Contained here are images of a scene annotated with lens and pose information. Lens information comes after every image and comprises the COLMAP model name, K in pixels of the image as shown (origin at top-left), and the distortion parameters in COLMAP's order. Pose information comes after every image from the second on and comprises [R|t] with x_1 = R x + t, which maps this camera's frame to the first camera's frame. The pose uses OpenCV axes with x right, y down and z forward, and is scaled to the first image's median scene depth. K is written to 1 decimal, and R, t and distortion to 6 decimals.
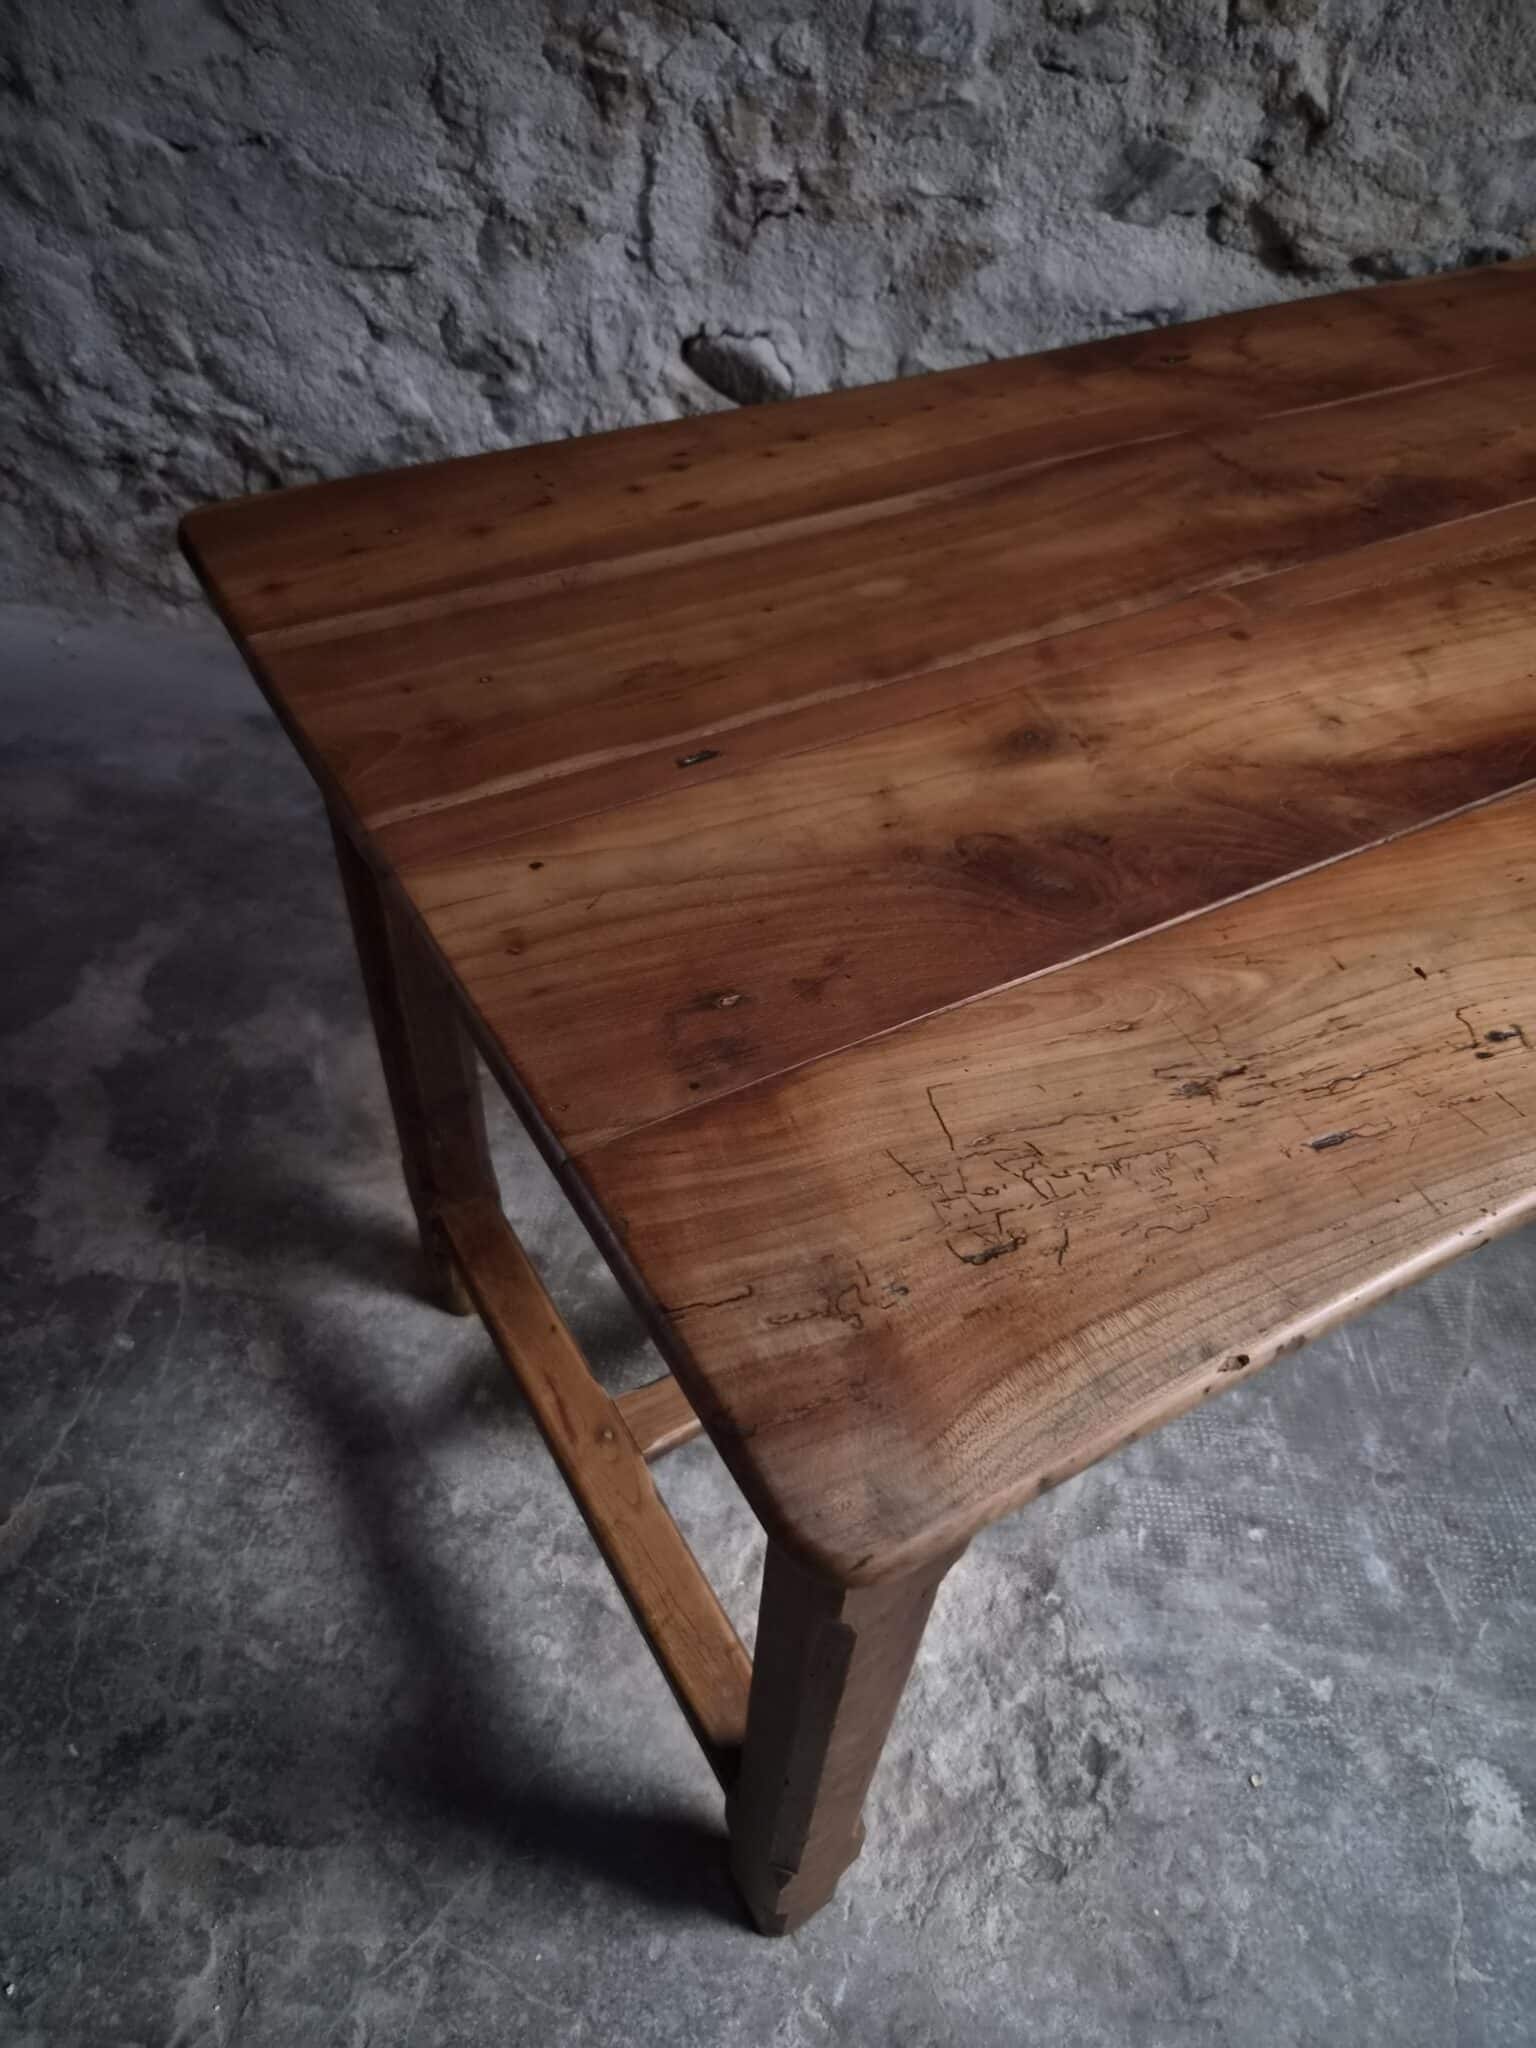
lens RADIAL K [[1386.2, 0, 774.2], [0, 1386.2, 1037.4], [0, 0, 1]] dist [0.053374, -0.044993]
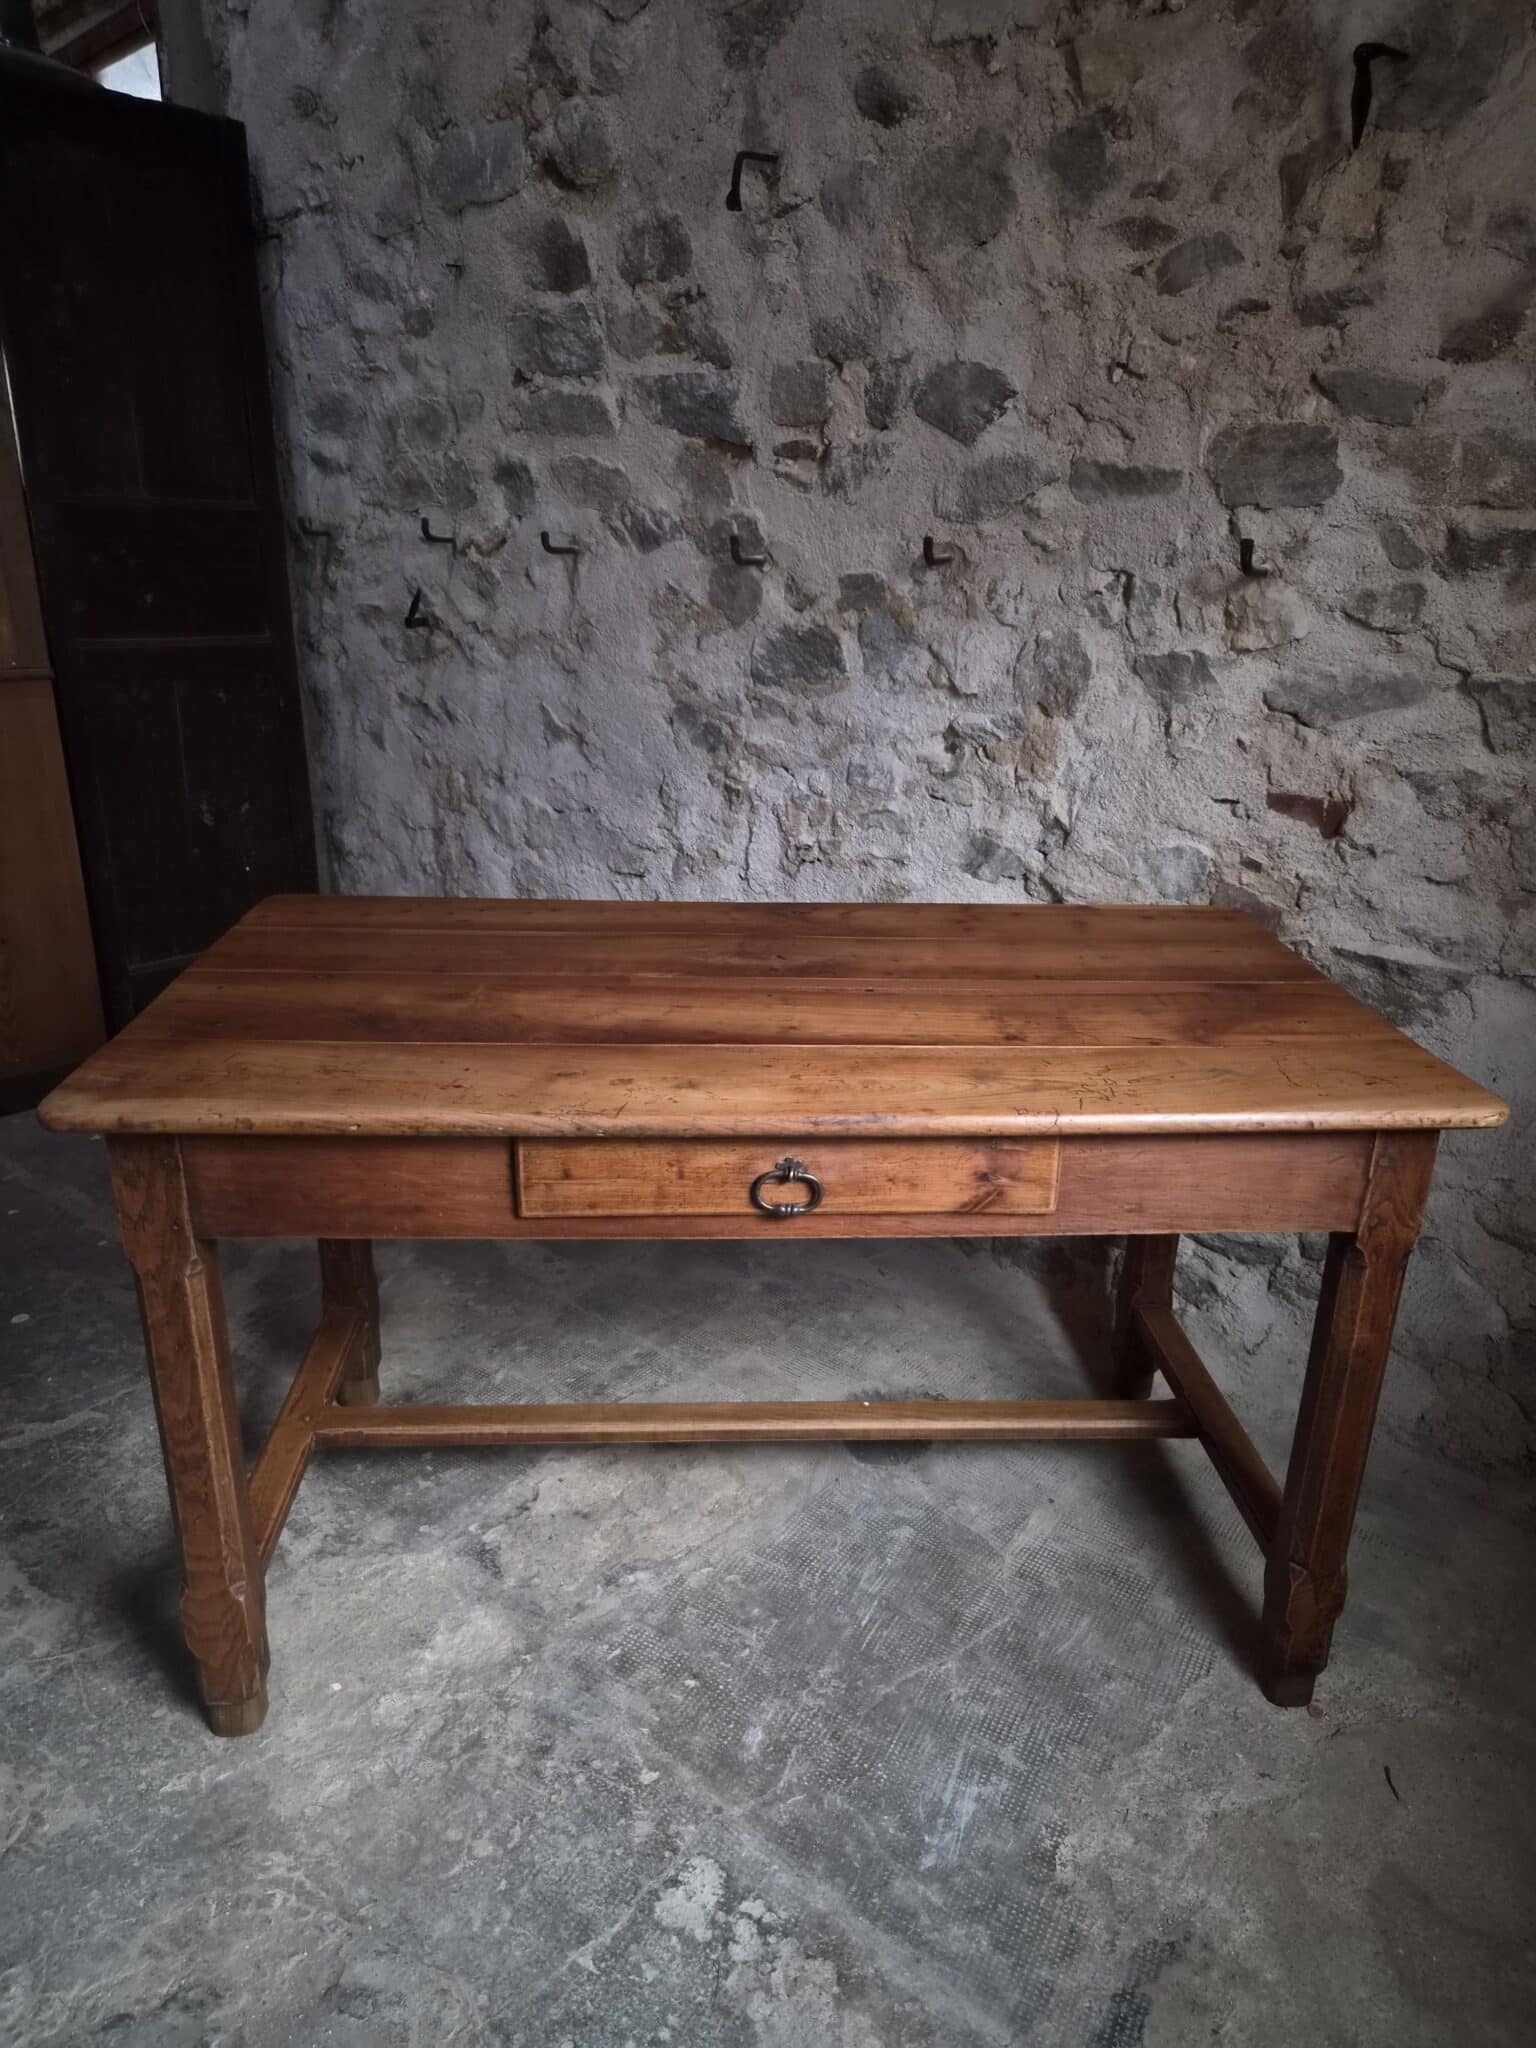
lens RADIAL K [[1365.0, 0, 793.3], [0, 1365.0, 1028.5], [0, 0, 1]] dist [0.069455, -0.054954]
pose [[0.890760, 0.132729, -0.434660, 0.812971], [-0.313498, 0.871882, -0.376219, 0.244407], [0.329037, 0.471386, 0.818248, -0.296773]]
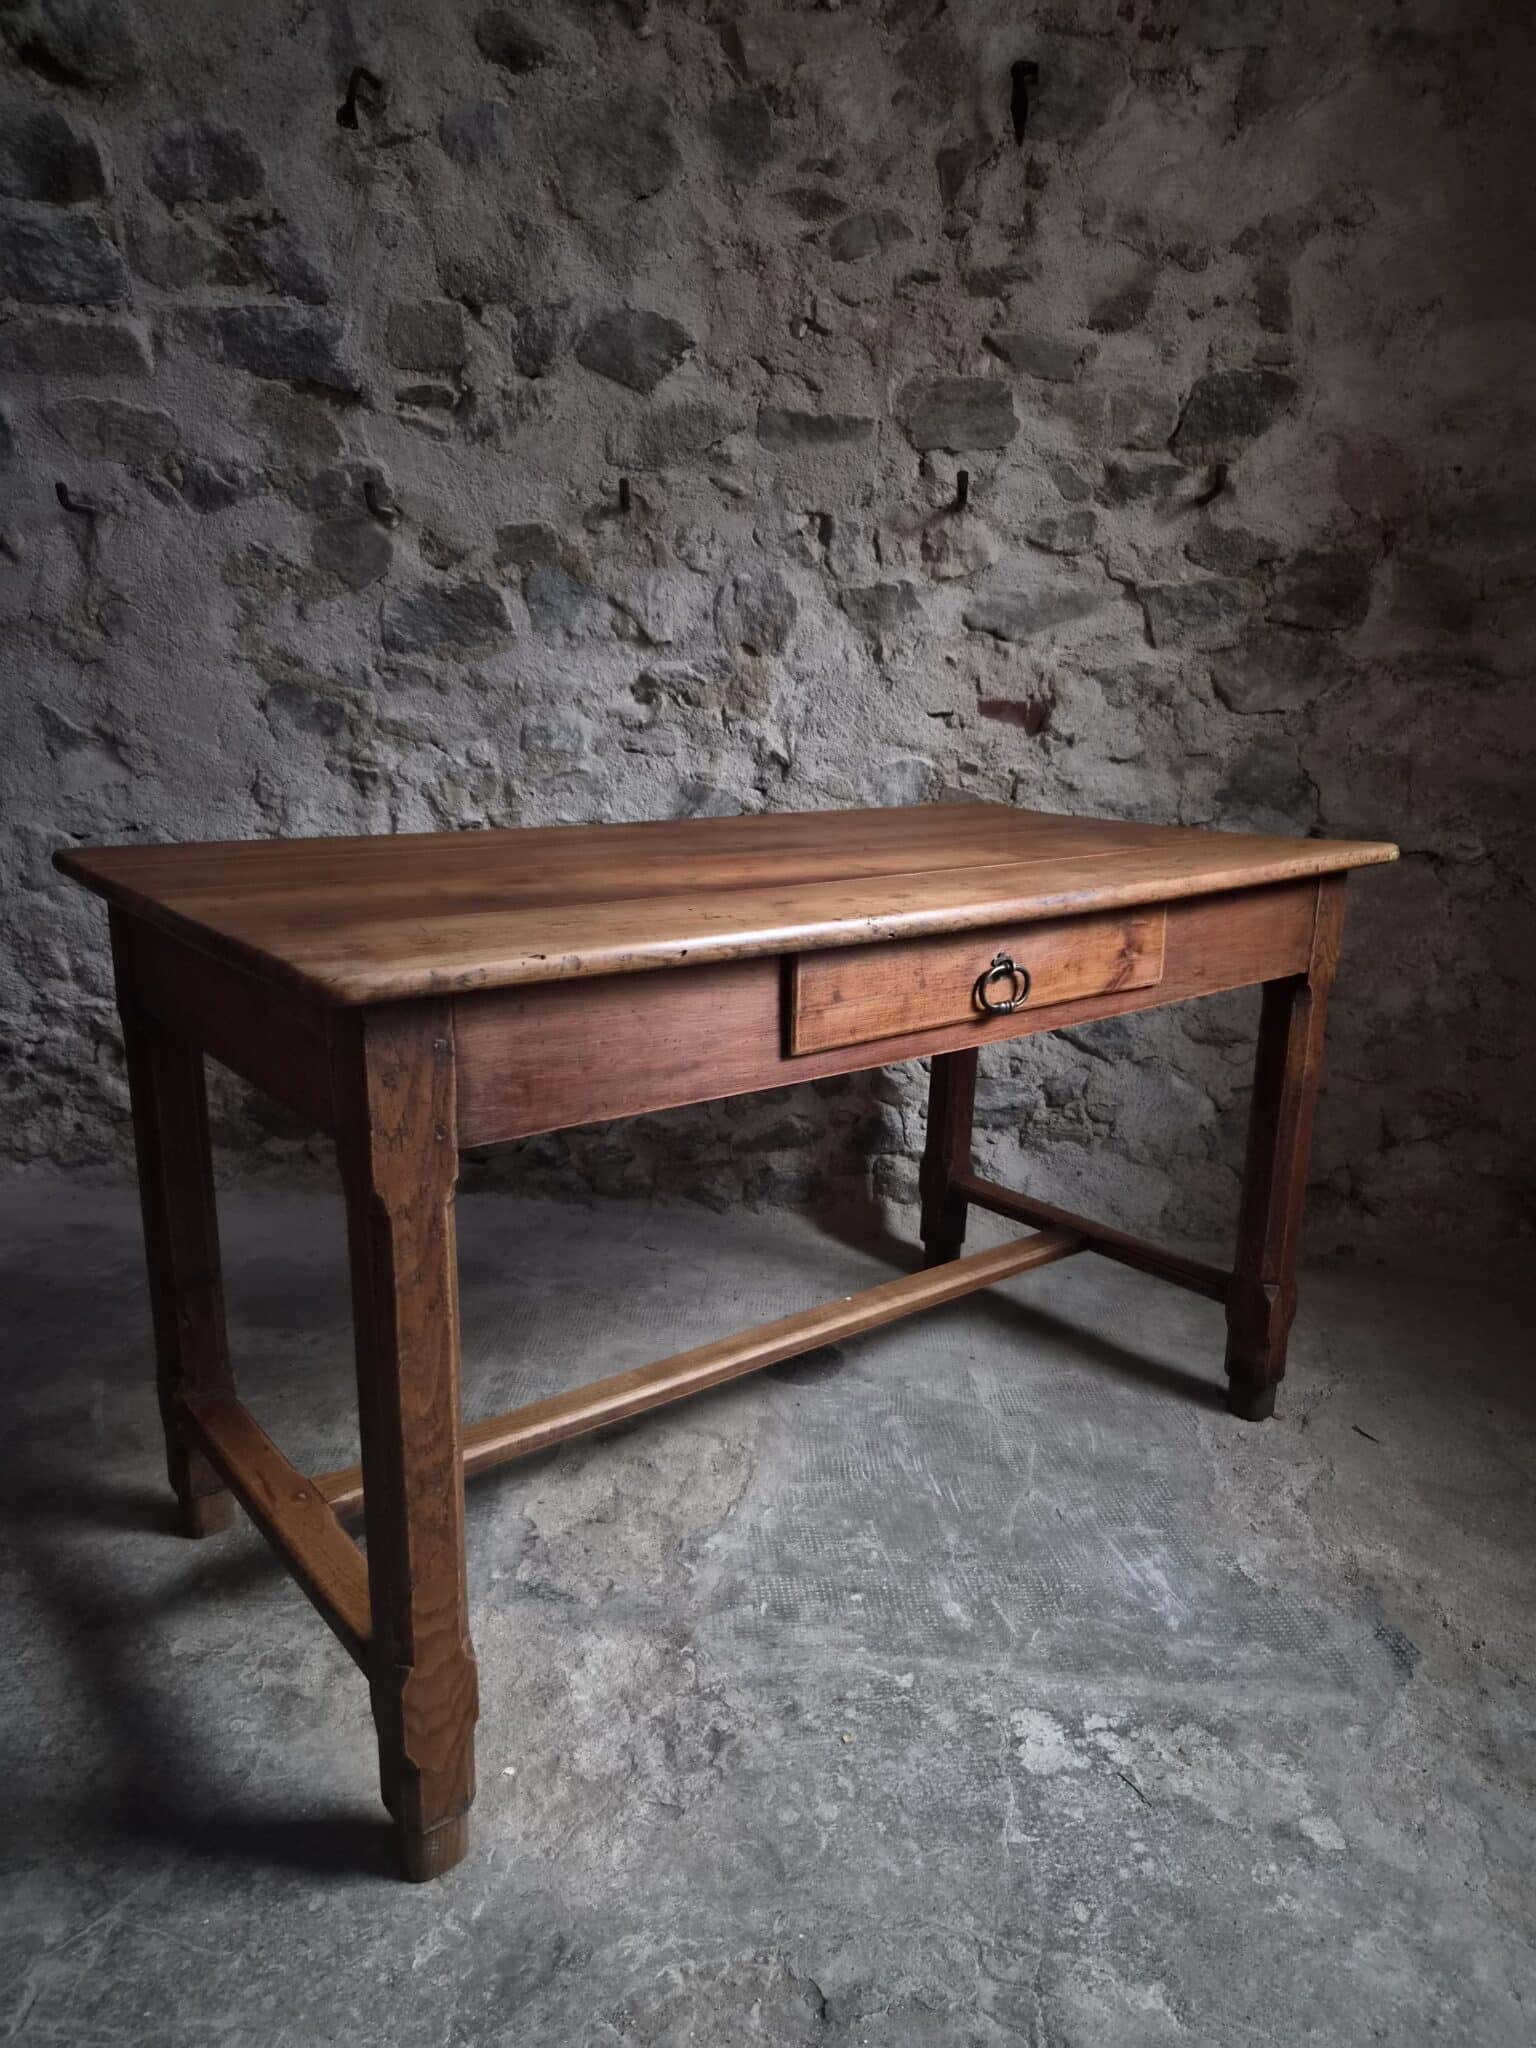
lens RADIAL K [[1367.5, 0, 780.4], [0, 1367.5, 1041.5], [0, 0, 1]] dist [0.063187, -0.048212]
pose [[0.989021, -0.069960, 0.130165, 0.135910], [0.127101, 0.852052, -0.507792, 0.483408], [-0.075382, 0.518762, 0.851589, -0.251029]]
